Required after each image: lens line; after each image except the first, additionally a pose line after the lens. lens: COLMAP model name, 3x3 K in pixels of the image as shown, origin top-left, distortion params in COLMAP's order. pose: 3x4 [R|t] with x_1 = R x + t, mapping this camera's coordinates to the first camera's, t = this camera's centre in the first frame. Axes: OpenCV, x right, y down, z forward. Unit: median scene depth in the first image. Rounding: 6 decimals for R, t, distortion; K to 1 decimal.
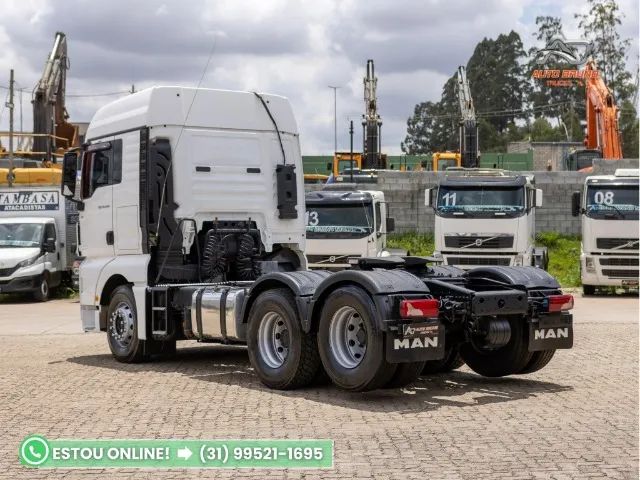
lens RADIAL K [[1078.5, 0, 320.0], [0, 1078.5, 240.0], [0, 0, 1]] dist [-0.022761, -0.070647]
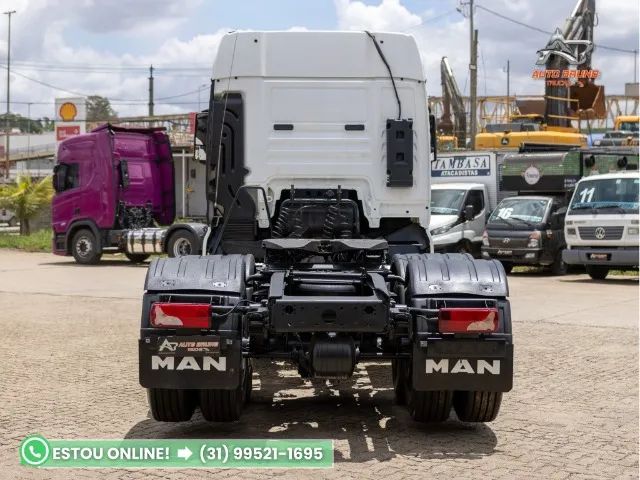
lens RADIAL K [[1078.5, 0, 320.0], [0, 1078.5, 240.0], [0, 0, 1]] dist [-0.022761, -0.070647]
pose [[0.830735, 0.031830, -0.555757, 0.367938], [-0.013833, 0.999236, 0.036552, -0.008779], [0.556496, -0.022677, 0.830541, 0.302972]]
